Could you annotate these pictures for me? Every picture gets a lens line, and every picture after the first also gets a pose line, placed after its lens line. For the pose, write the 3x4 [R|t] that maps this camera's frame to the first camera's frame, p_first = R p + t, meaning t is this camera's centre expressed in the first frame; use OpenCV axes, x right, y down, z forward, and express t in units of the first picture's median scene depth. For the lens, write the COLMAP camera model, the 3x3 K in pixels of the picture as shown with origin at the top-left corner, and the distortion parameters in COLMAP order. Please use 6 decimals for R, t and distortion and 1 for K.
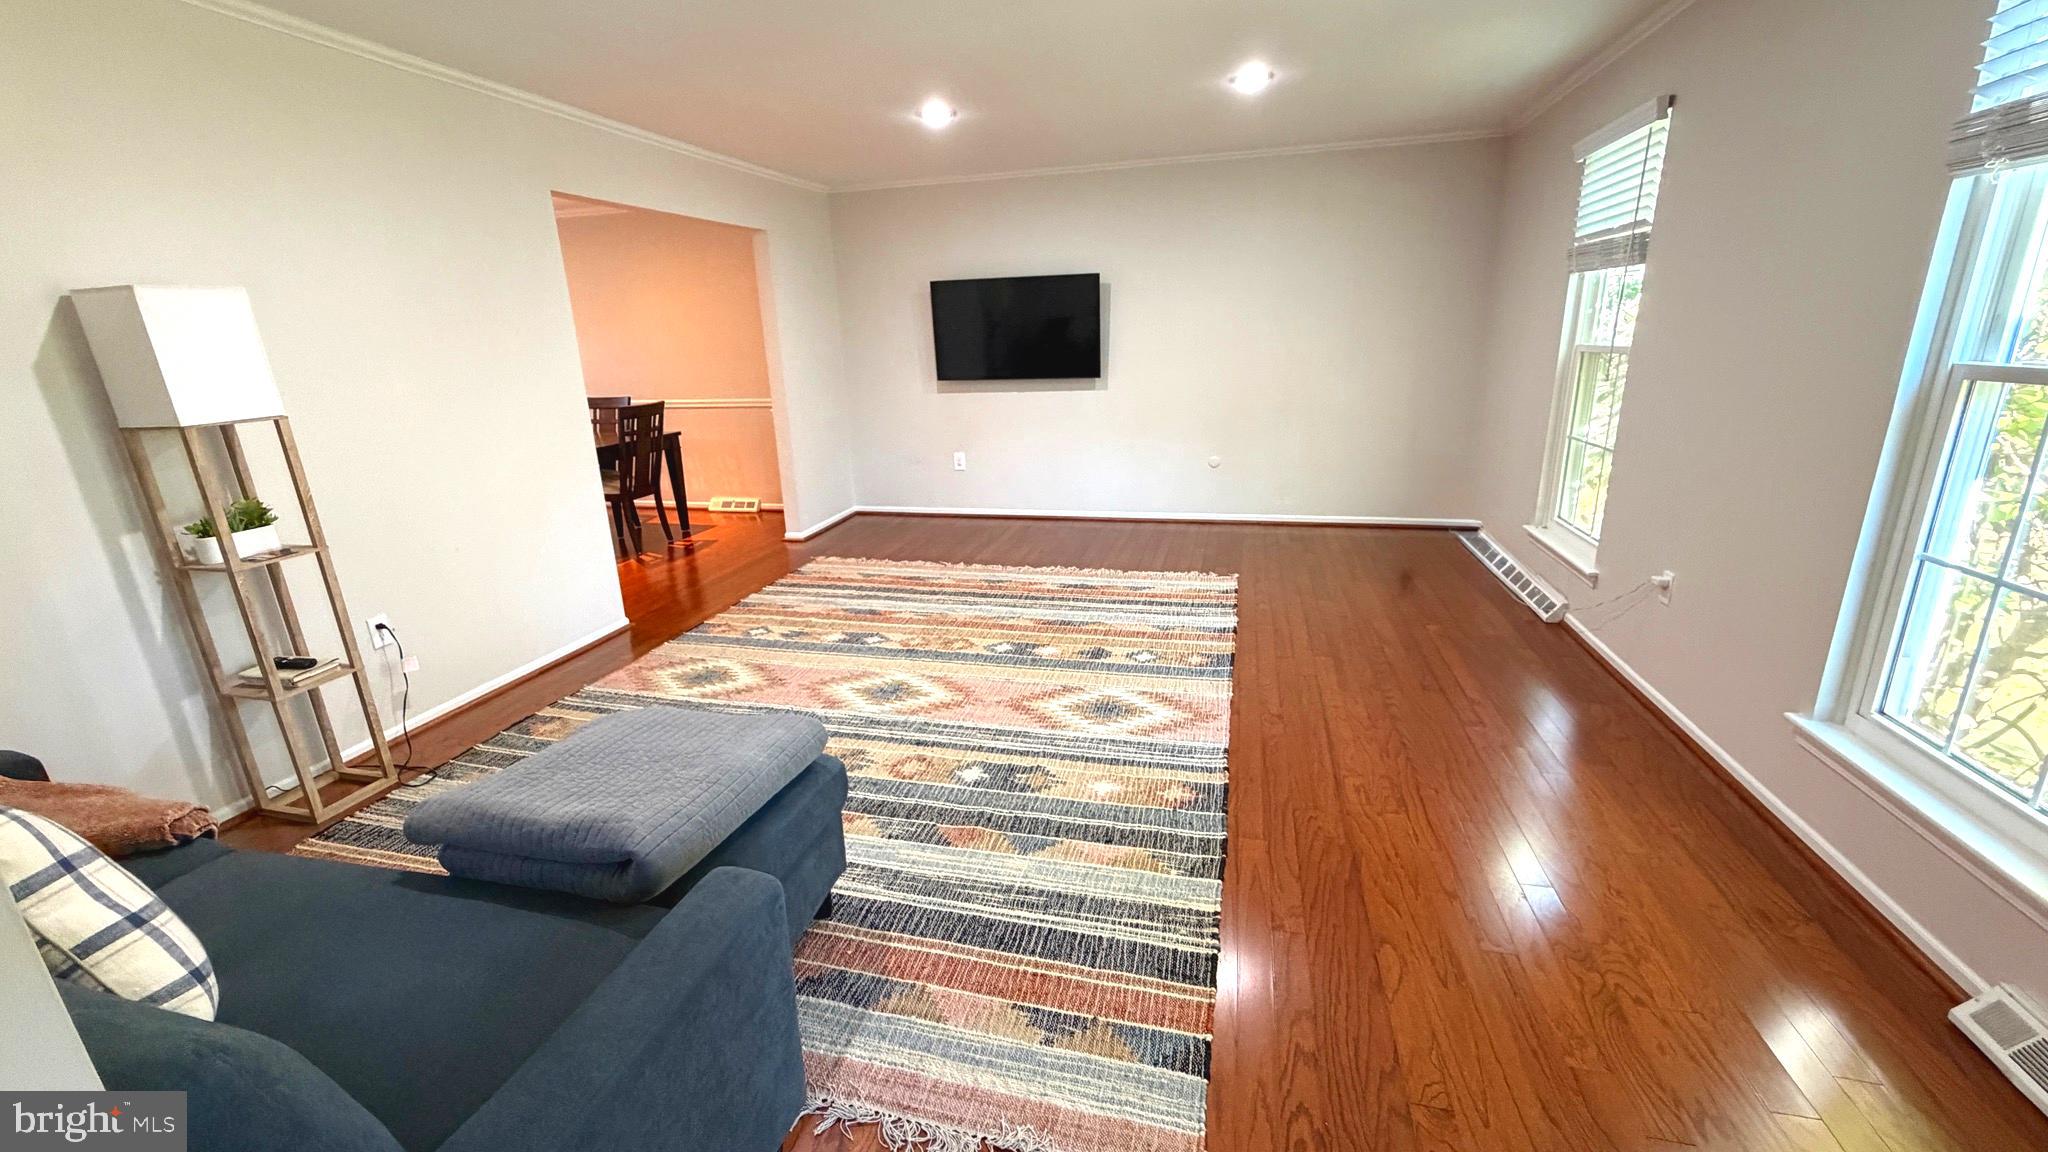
lens RADIAL K [[817.7, 0, 1006.1], [0, 817.7, 578.3], [0, 0, 1]] dist [-0.000540, 0.000573]
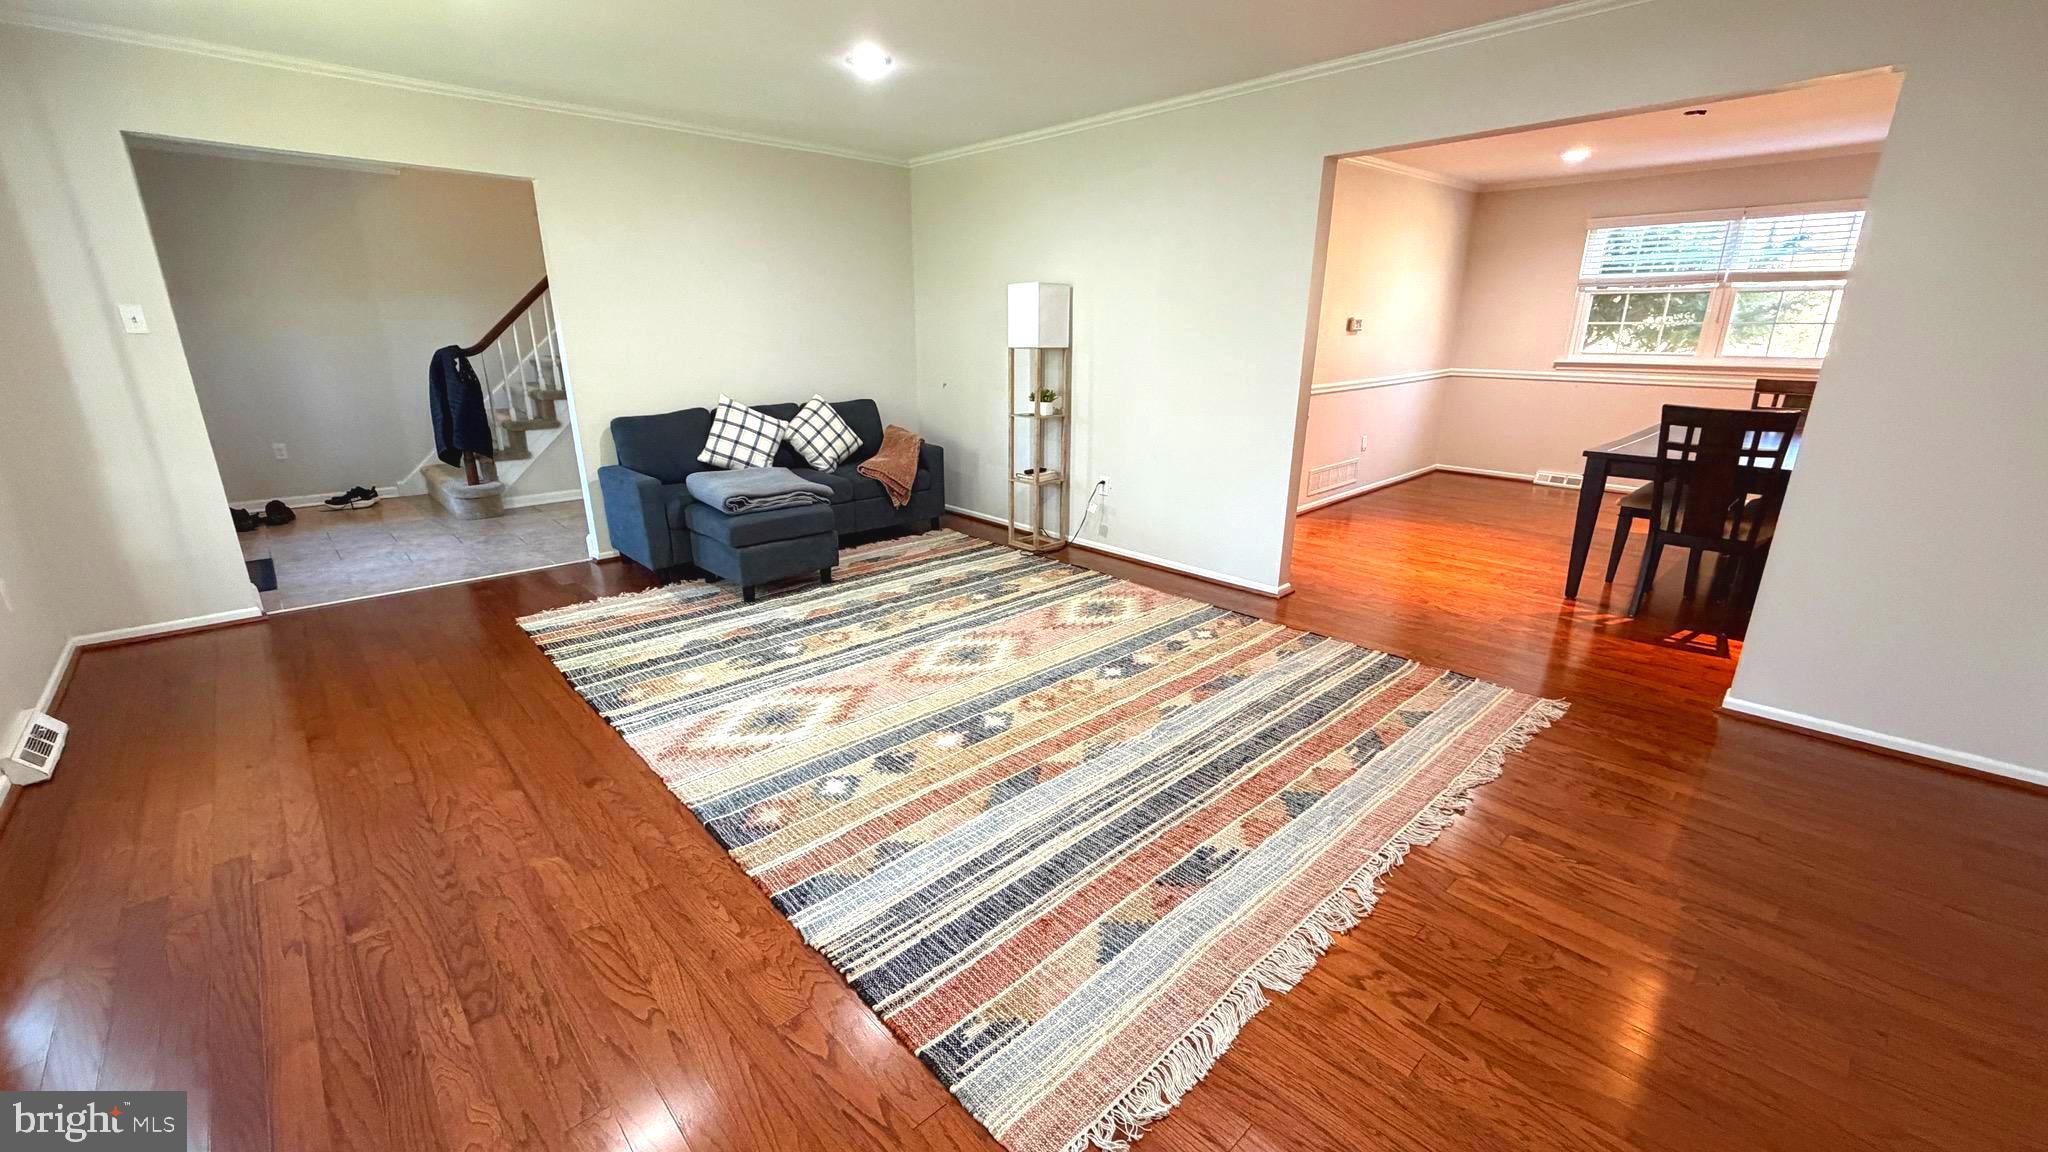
lens RADIAL K [[817.7, 0, 1024.5], [0, 817.7, 574.1], [0, 0, 1]] dist [-0.000540, 0.000573]
pose [[-0.519310, 0.284146, -0.805964, 0.607210], [-0.226027, 0.863852, 0.450191, -0.420377], [0.824153, 0.415958, -0.384383, 1.349601]]
